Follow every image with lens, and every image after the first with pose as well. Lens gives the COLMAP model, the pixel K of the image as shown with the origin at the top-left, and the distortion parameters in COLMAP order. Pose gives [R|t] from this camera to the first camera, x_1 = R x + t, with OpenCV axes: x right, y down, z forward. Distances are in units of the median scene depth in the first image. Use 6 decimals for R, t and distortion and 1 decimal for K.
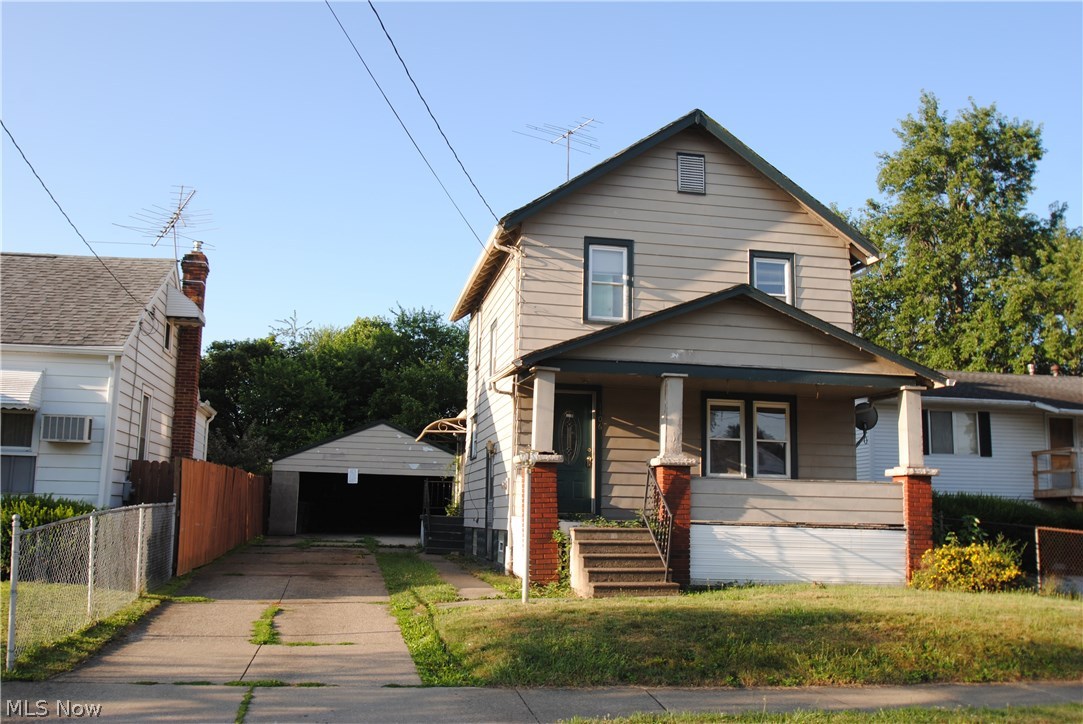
lens RADIAL K [[976.6, 0, 545.4], [0, 976.6, 361.8], [0, 0, 1]] dist [-0.057174, 0.000585]
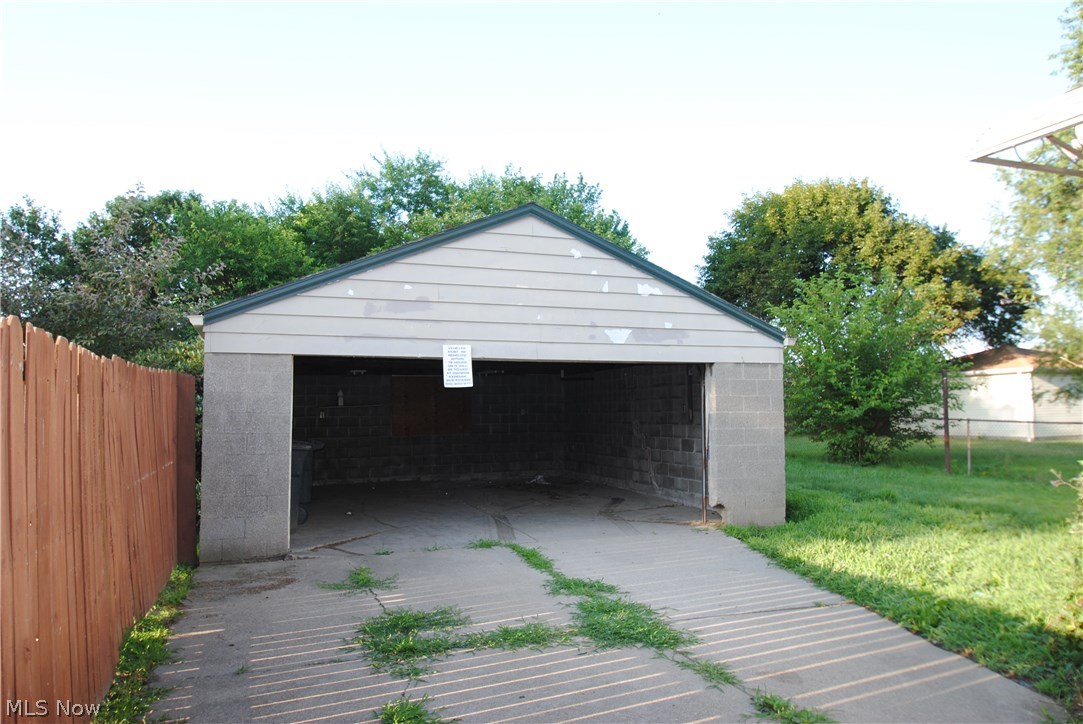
lens RADIAL K [[748.6, 0, 535.8], [0, 748.6, 360.3], [0, 0, 1]] dist [-0.028158, 0.002018]
pose [[0.990652, -0.016544, 0.135405, -0.371743], [0.004668, 0.996149, 0.087554, 0.167849], [-0.136332, -0.086103, 0.986914, 1.339005]]
